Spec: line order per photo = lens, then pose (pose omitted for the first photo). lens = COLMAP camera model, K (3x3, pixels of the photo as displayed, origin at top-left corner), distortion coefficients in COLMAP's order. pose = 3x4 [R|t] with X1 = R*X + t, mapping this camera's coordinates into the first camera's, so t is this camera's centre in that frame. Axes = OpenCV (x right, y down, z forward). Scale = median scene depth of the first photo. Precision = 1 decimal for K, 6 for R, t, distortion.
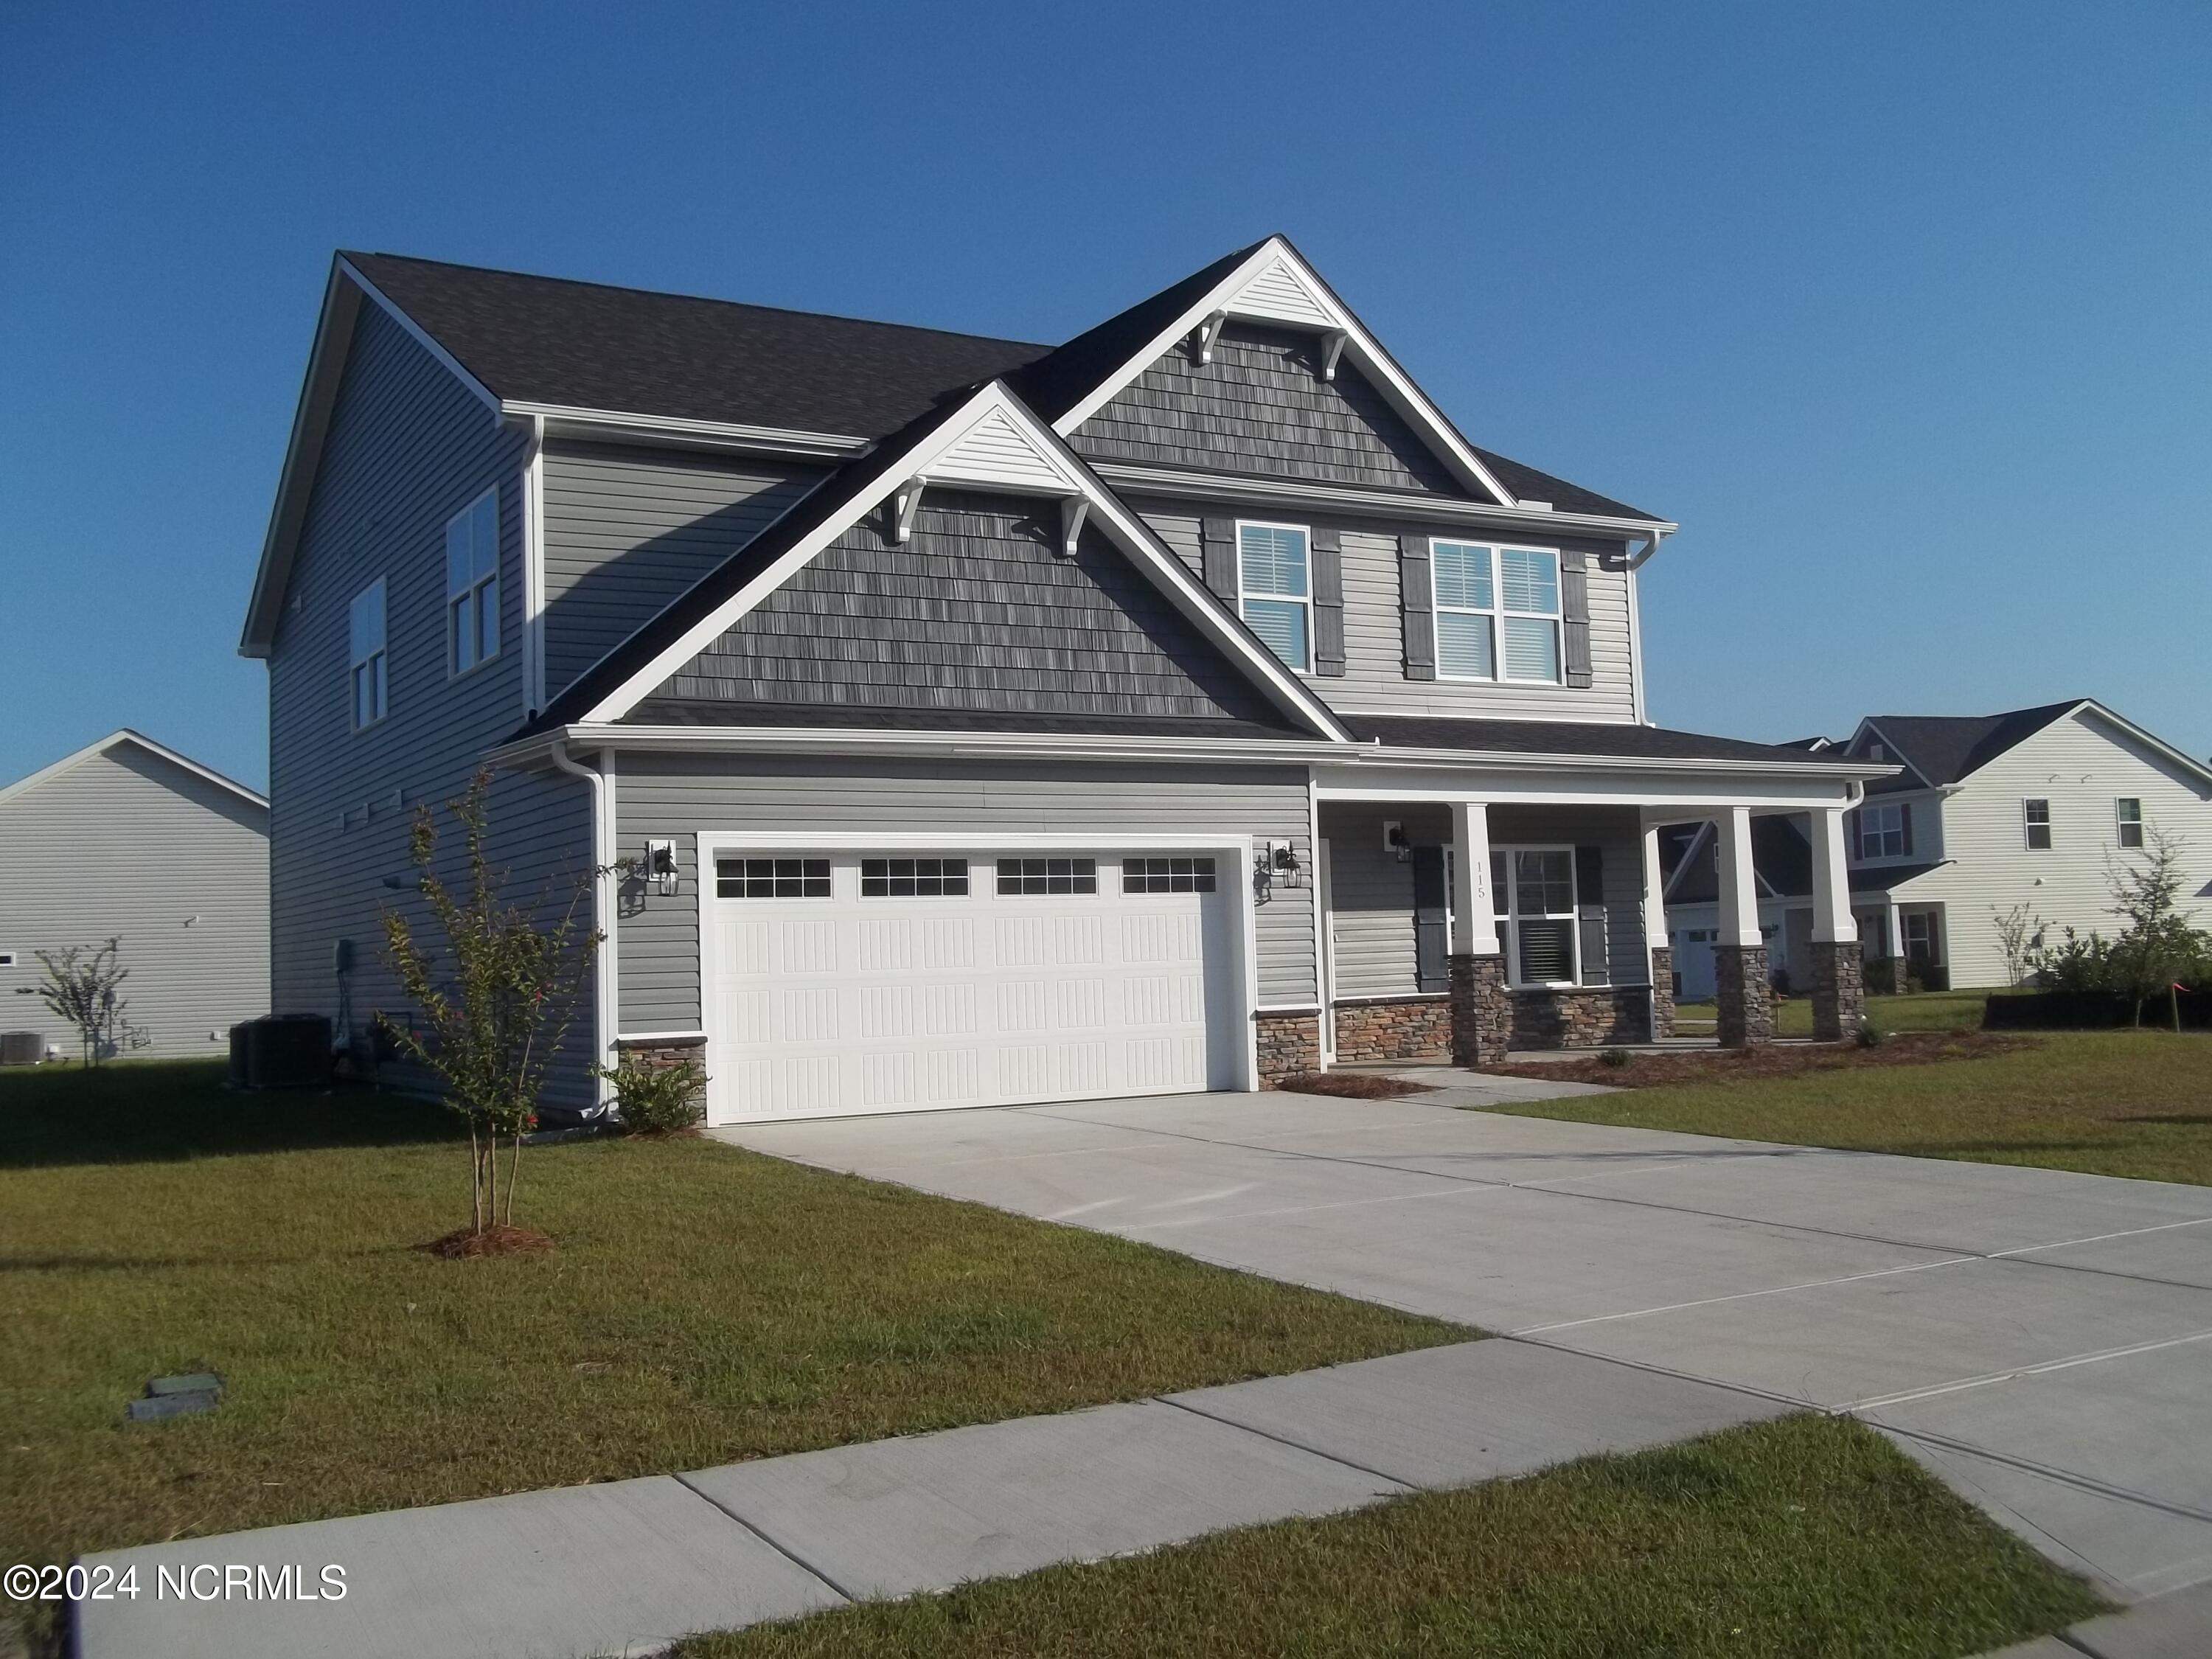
lens RADIAL K [[2131.6, 0, 1105.1], [0, 2131.6, 821.2], [0, 0, 1]] dist [-0.014566, 0.000000]
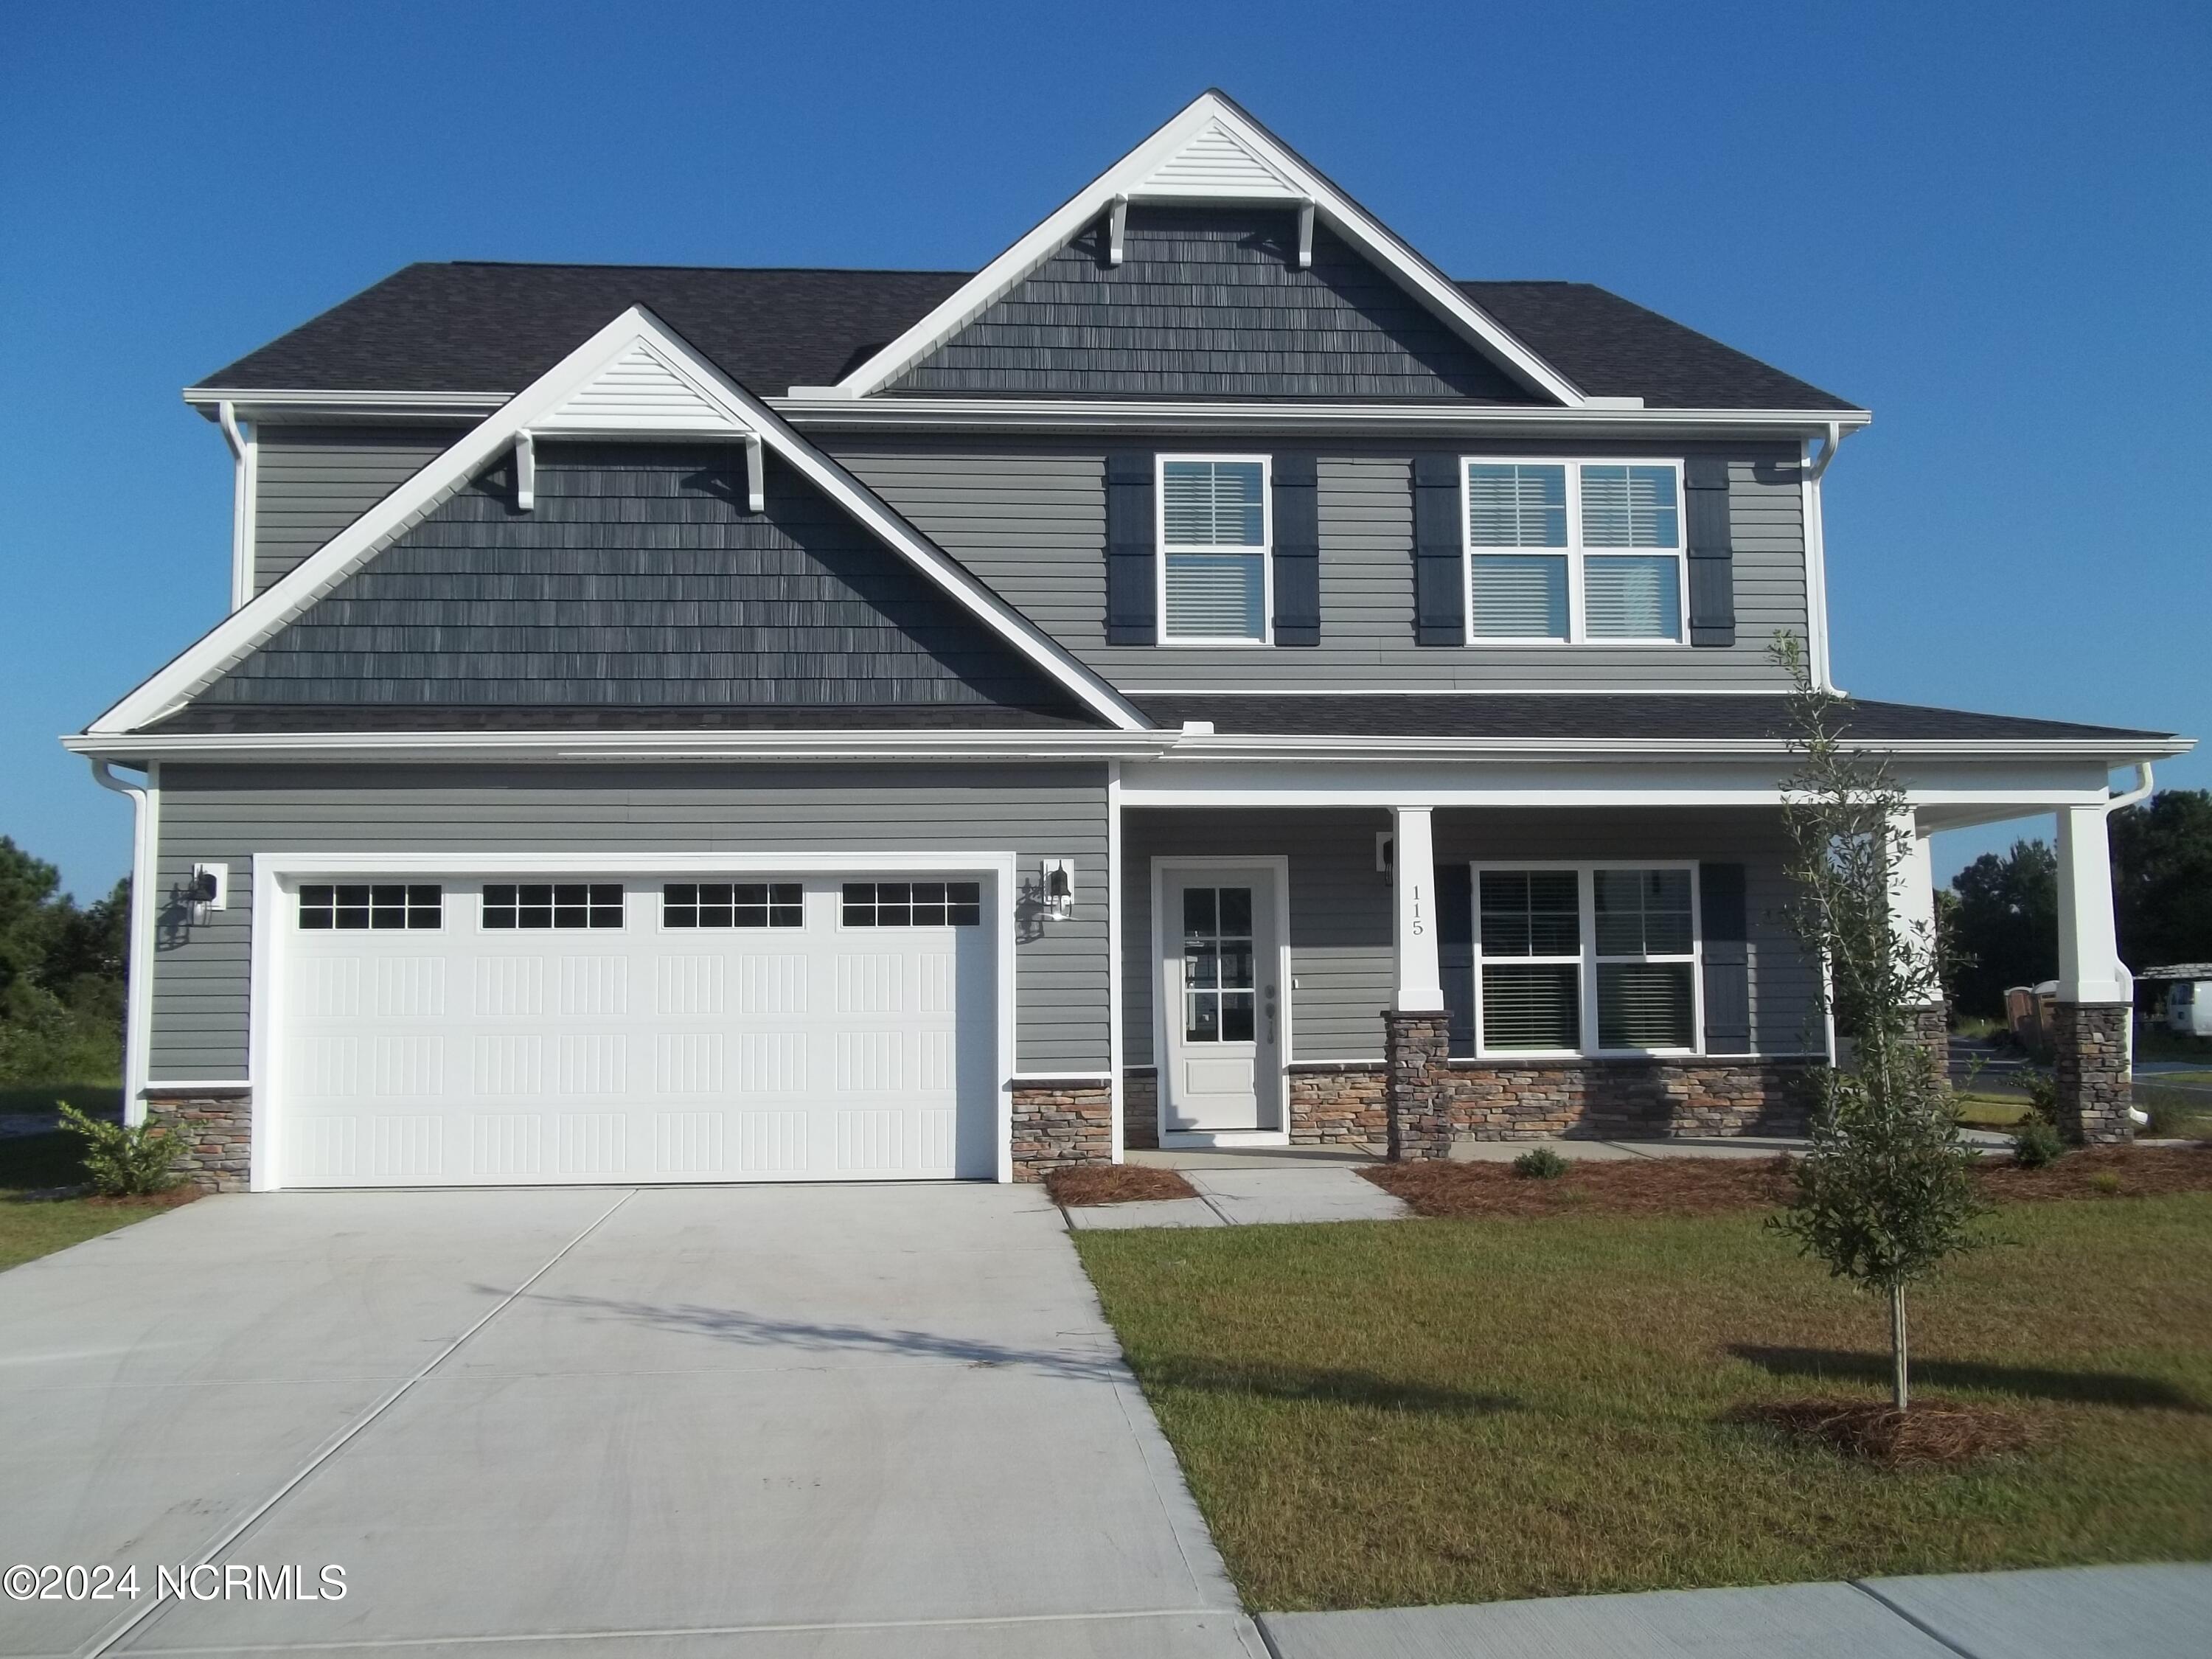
lens RADIAL K [[2131.6, 0, 1113.5], [0, 2131.6, 824.6], [0, 0, 1]] dist [-0.014566, 0.000000]
pose [[0.901454, -0.013861, -0.432653, 0.397842], [0.010646, 0.999895, -0.009852, 0.004001], [0.432744, 0.004275, 0.901507, 0.284094]]
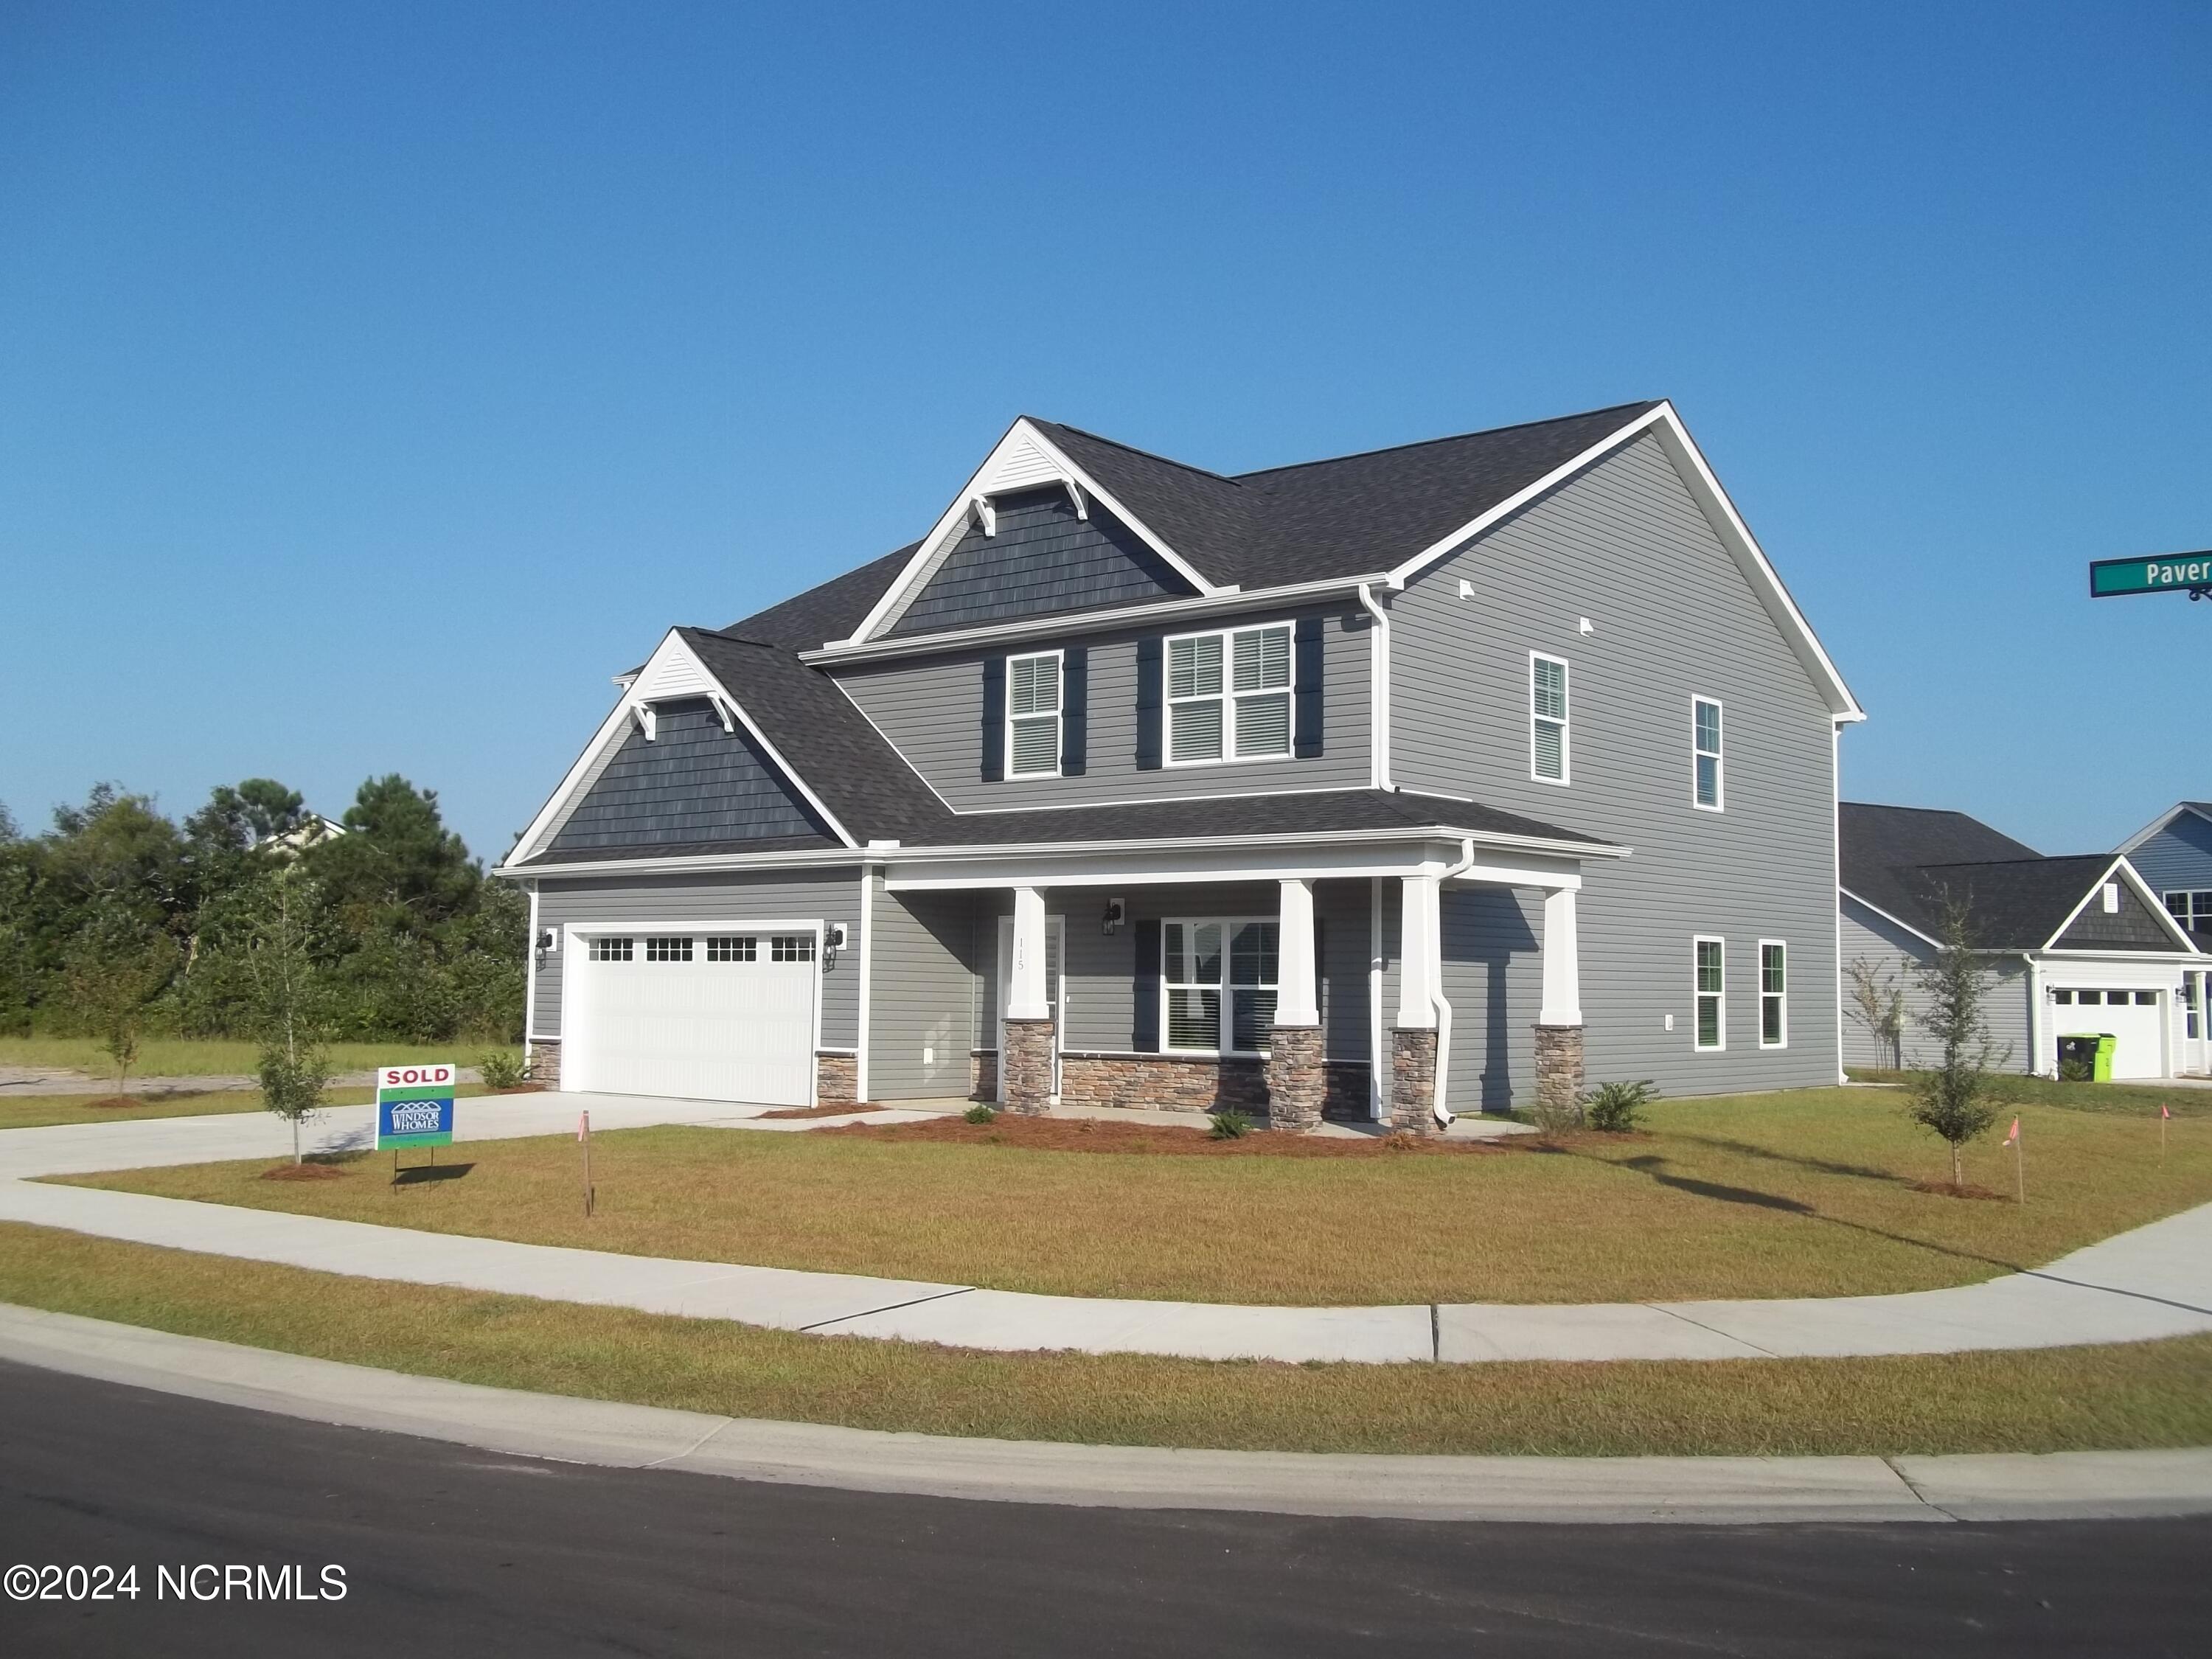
lens RADIAL K [[2131.6, 0, 1099.5], [0, 2131.6, 828.8], [0, 0, 1]] dist [-0.014566, 0.000000]
pose [[0.336577, -0.036864, -0.940934, 1.266284], [0.038526, 0.998936, -0.025356, -0.008983], [0.940868, -0.027716, 0.337639, 0.645409]]
